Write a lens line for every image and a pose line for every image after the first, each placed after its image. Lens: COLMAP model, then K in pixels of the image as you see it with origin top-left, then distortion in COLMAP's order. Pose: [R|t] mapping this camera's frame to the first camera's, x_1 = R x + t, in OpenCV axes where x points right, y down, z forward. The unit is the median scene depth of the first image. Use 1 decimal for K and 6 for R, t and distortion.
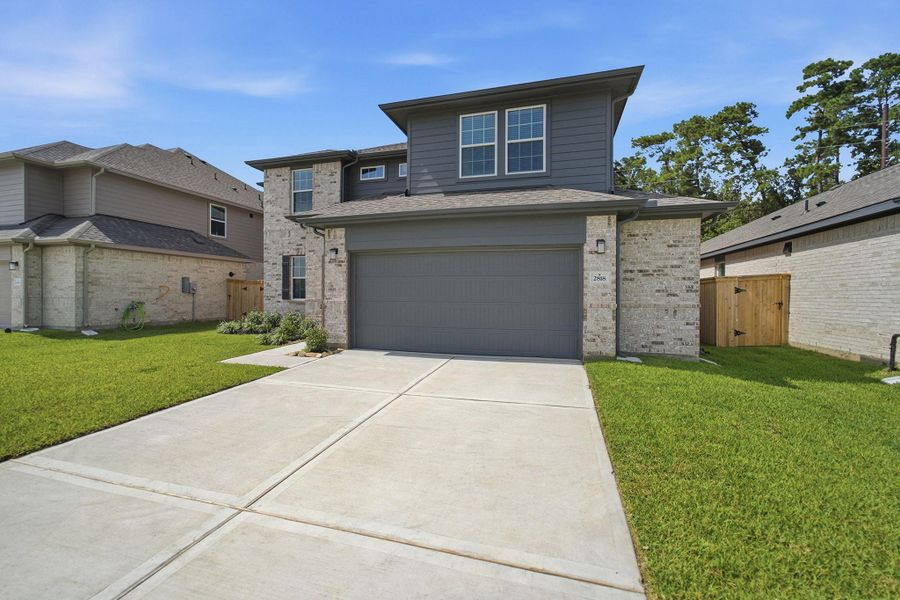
lens RADIAL K [[378.1, 0, 452.3], [0, 378.1, 295.4], [0, 0, 1]] dist [-0.001178, 0.000251]
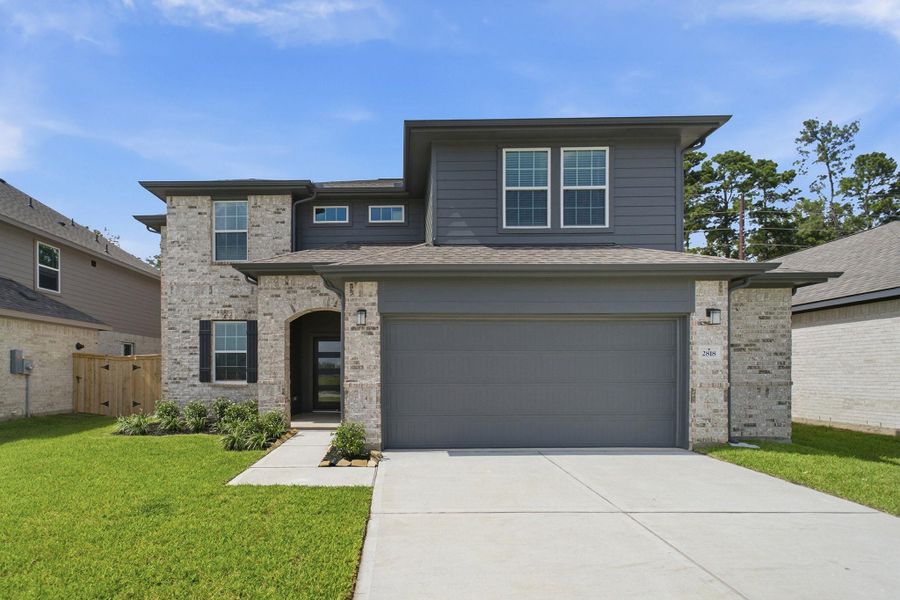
lens RADIAL K [[427.7, 0, 395.9], [0, 427.7, 369.9], [0, 0, 1]] dist [0.001470, 0.000093]
pose [[0.965718, -0.007147, 0.259496, -0.436145], [0.008947, 0.999943, -0.005754, -0.006283], [-0.259440, 0.007879, 0.965727, 0.189613]]
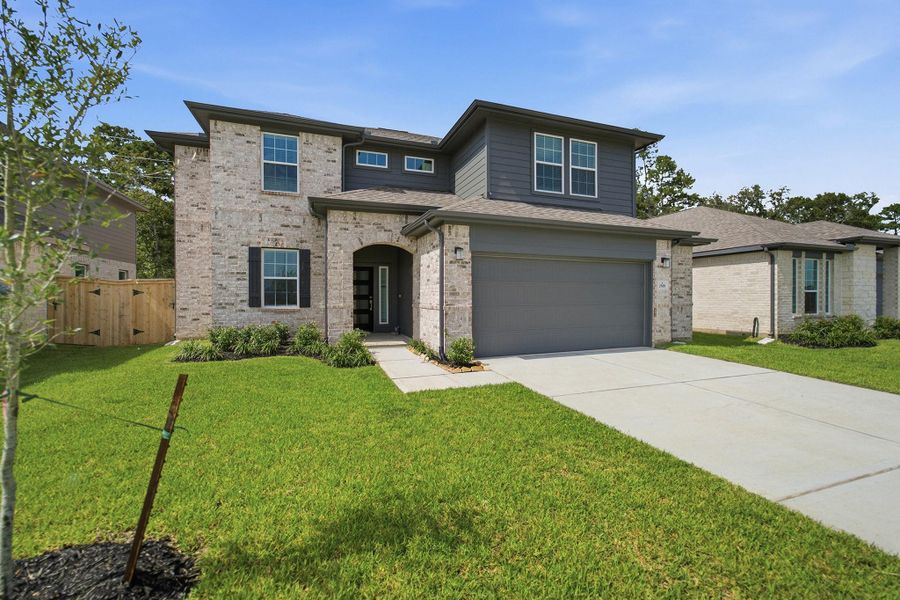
lens RADIAL K [[378.1, 0, 452.3], [0, 378.1, 295.4], [0, 0, 1]] dist [-0.001178, 0.000251]
pose [[0.808485, -0.005589, 0.588491, -0.806974], [0.008190, 0.999965, -0.001754, -0.011021], [-0.588460, 0.006238, 0.808502, 0.269430]]
